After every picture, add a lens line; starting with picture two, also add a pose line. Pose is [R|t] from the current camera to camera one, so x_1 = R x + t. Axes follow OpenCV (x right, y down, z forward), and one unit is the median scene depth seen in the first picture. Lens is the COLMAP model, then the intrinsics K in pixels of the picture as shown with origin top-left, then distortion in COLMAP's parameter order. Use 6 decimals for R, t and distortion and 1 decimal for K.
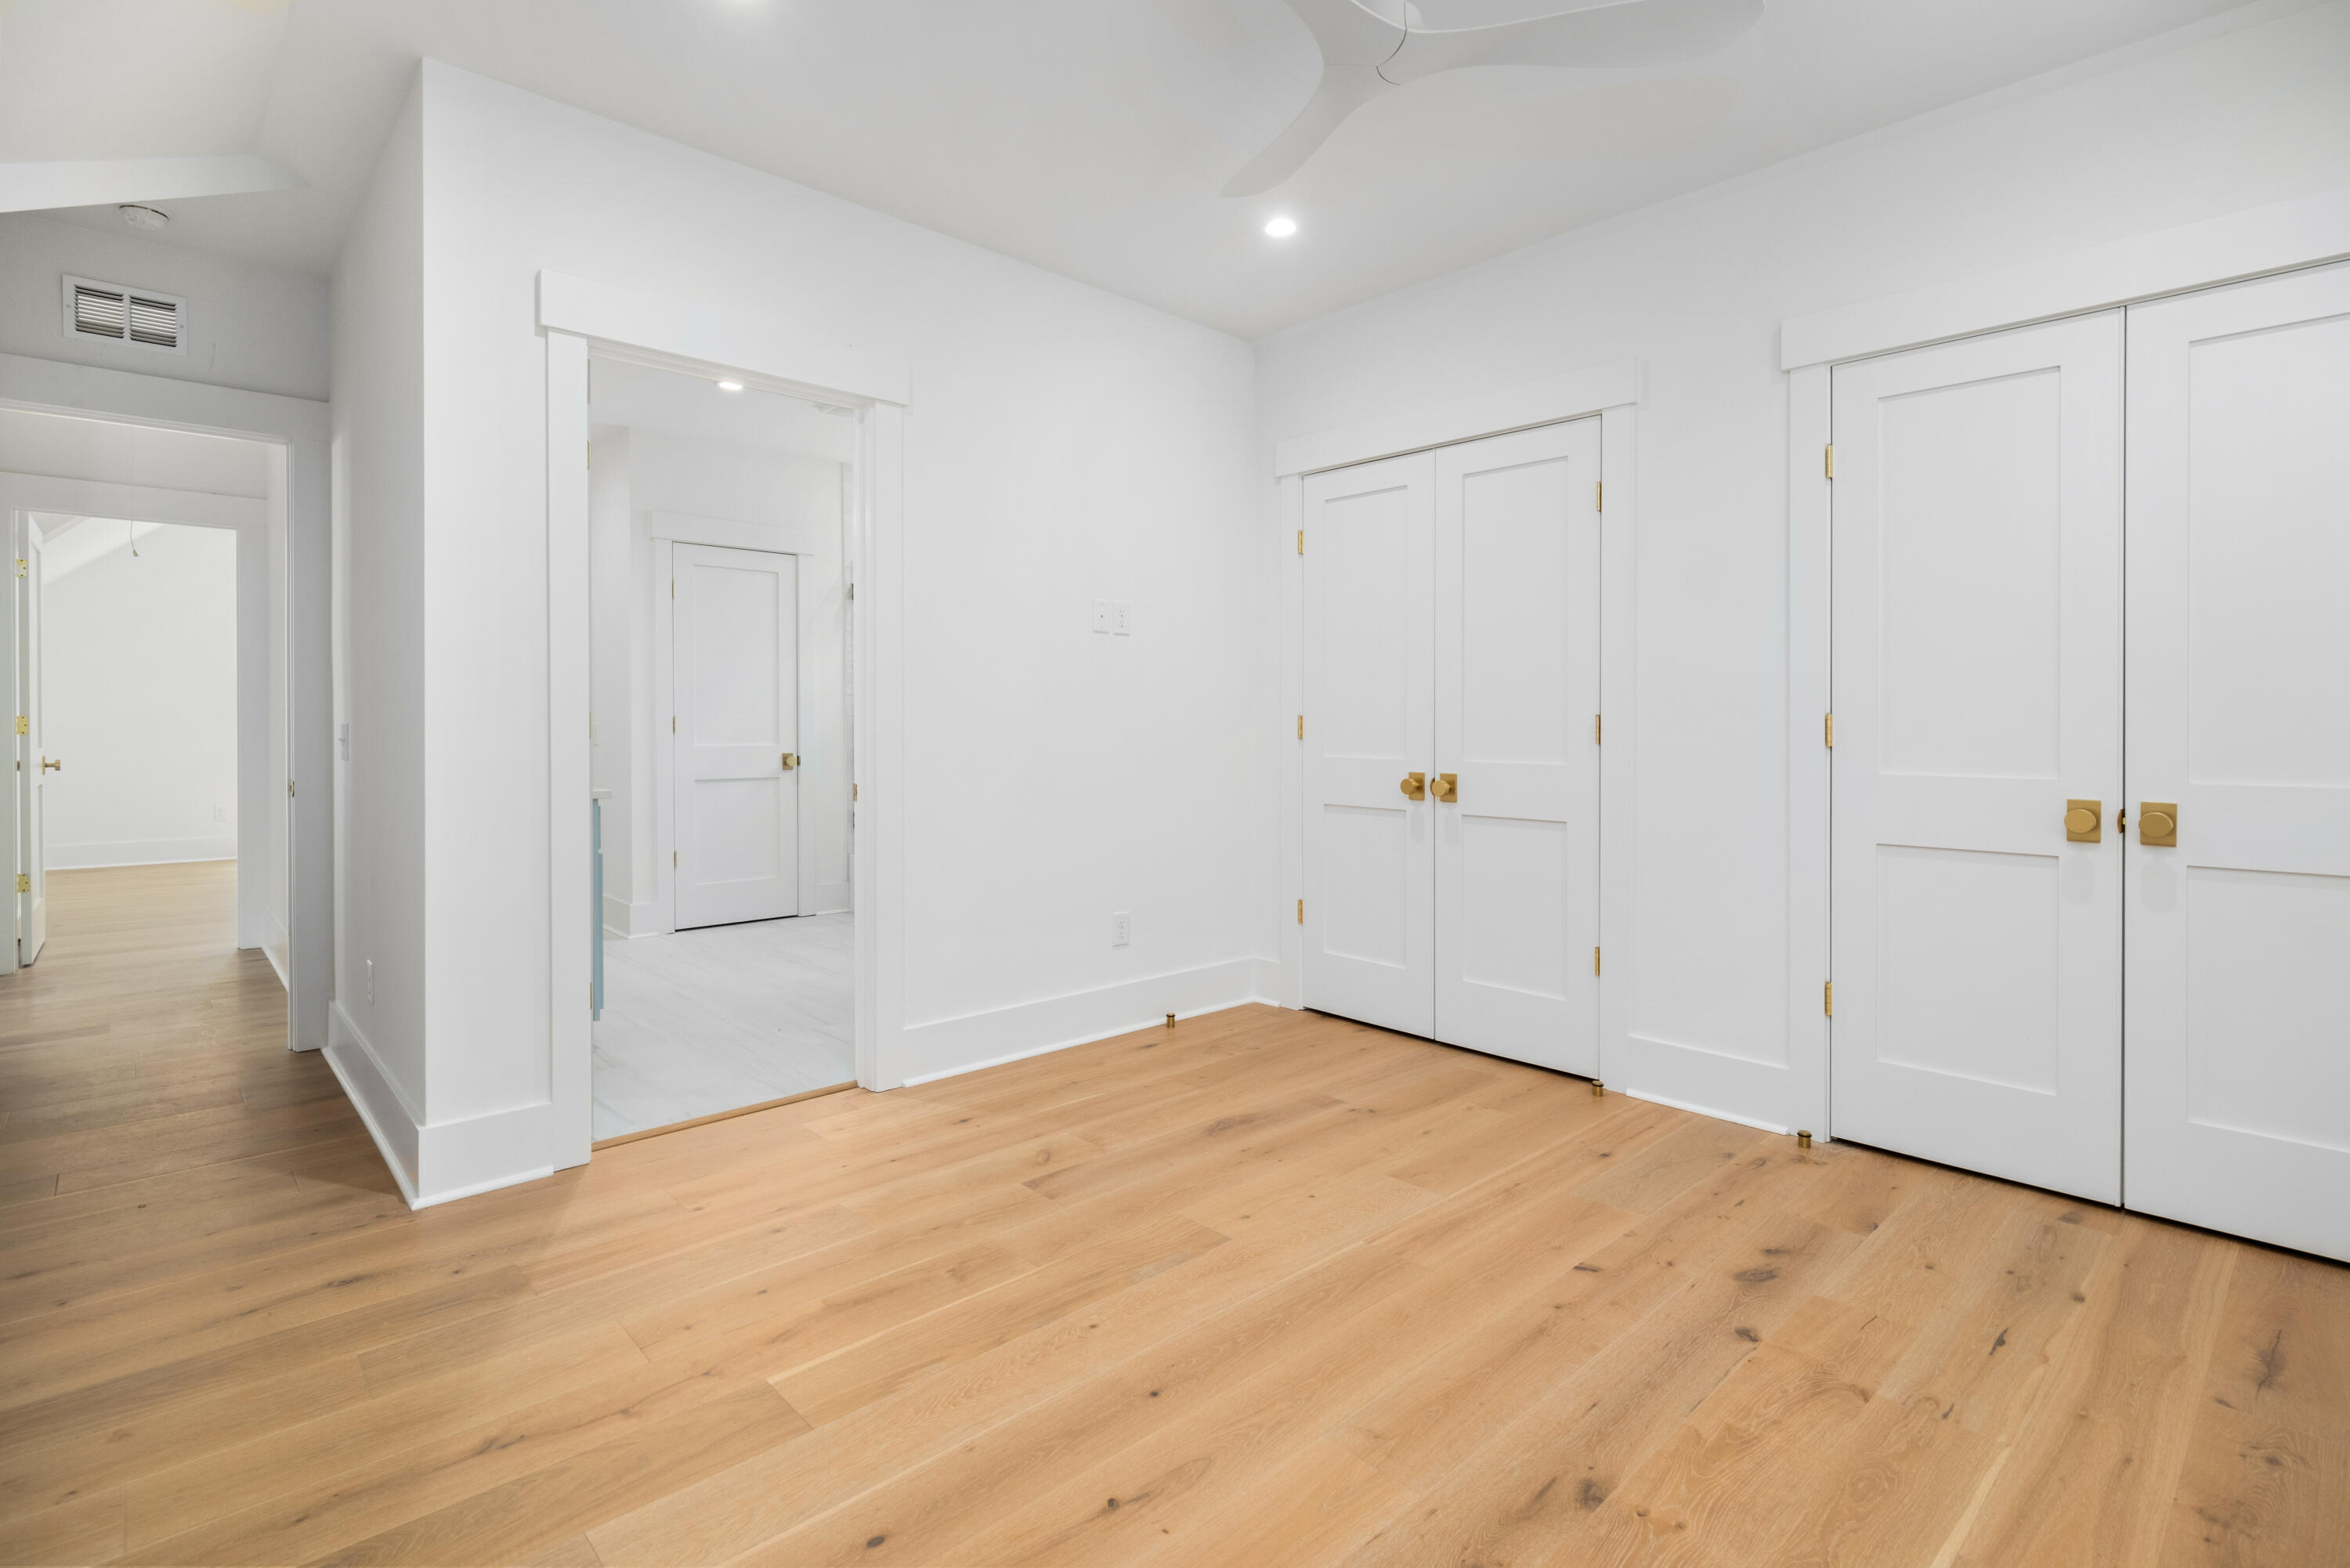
lens RADIAL K [[1134.5, 0, 1160.1], [0, 1134.5, 737.3], [0, 0, 1]] dist [0.003303, -0.000351]
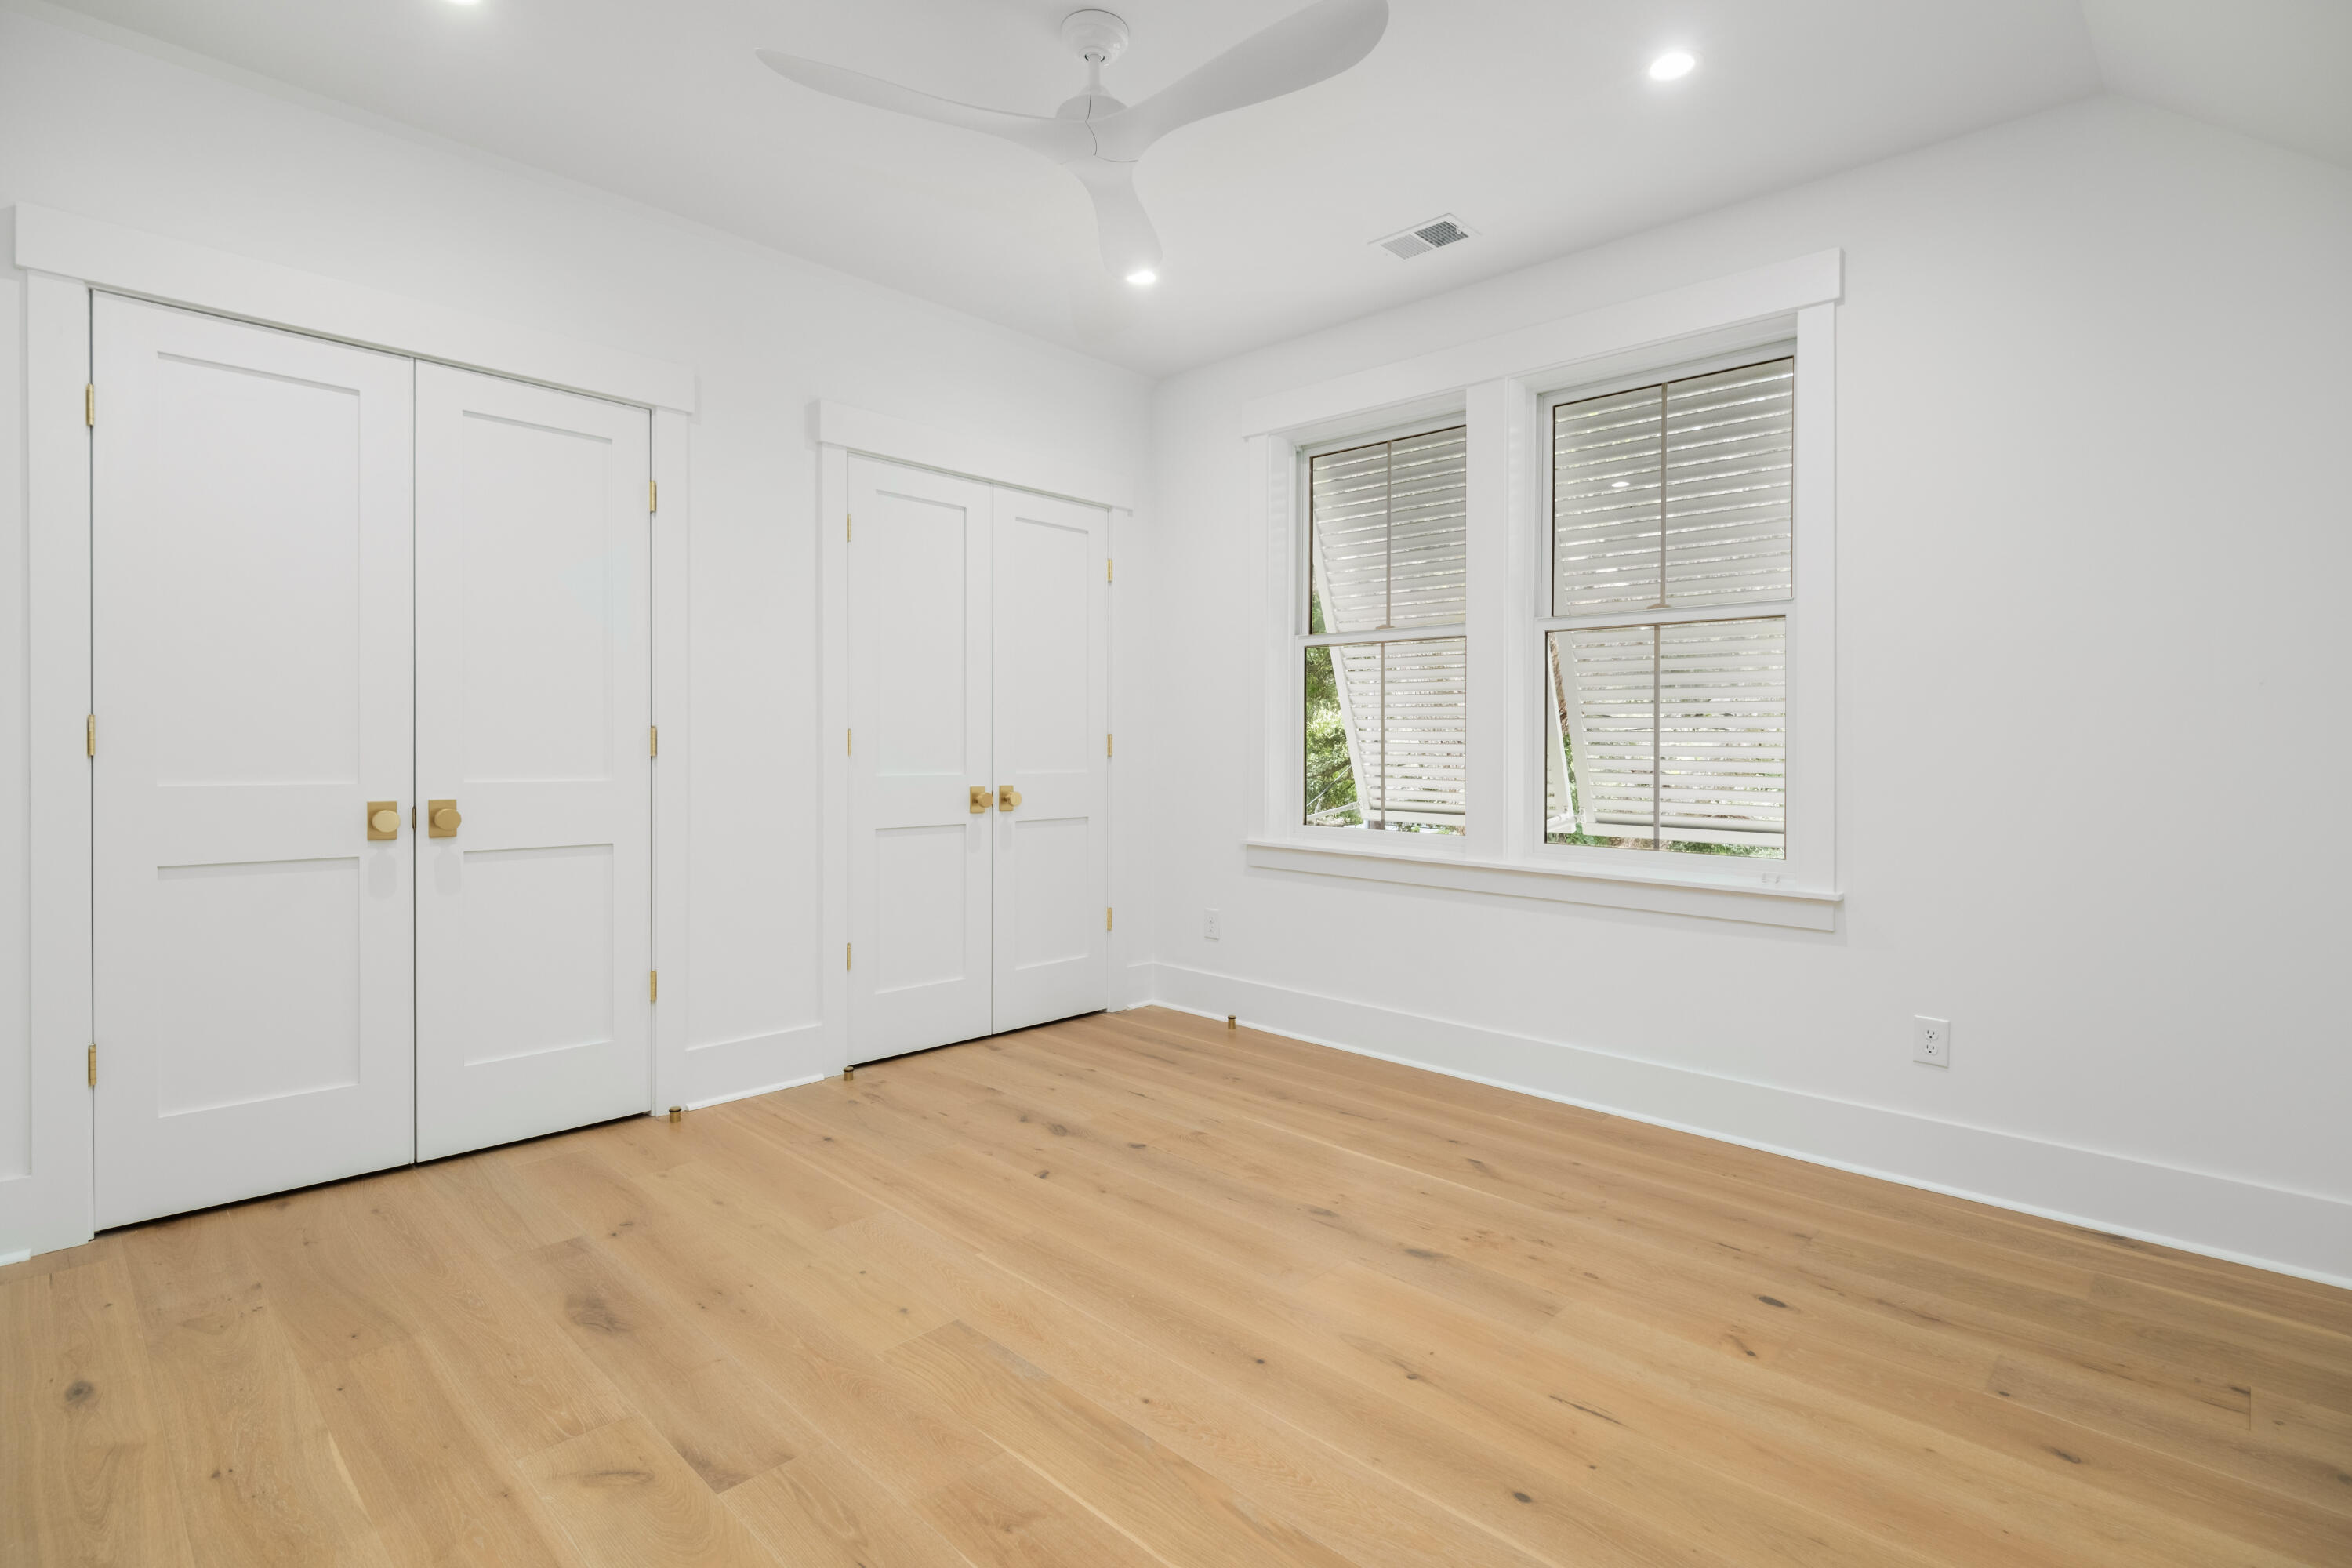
lens RADIAL K [[1135.5, 0, 1161.1], [0, 1135.5, 737.3], [0, 0, 1]] dist [0.003303, -0.000351]
pose [[-0.057863, -0.001340, 0.998324, -0.748729], [0.001856, 0.999997, 0.001450, -0.014435], [-0.998323, 0.001937, -0.057860, 0.798685]]
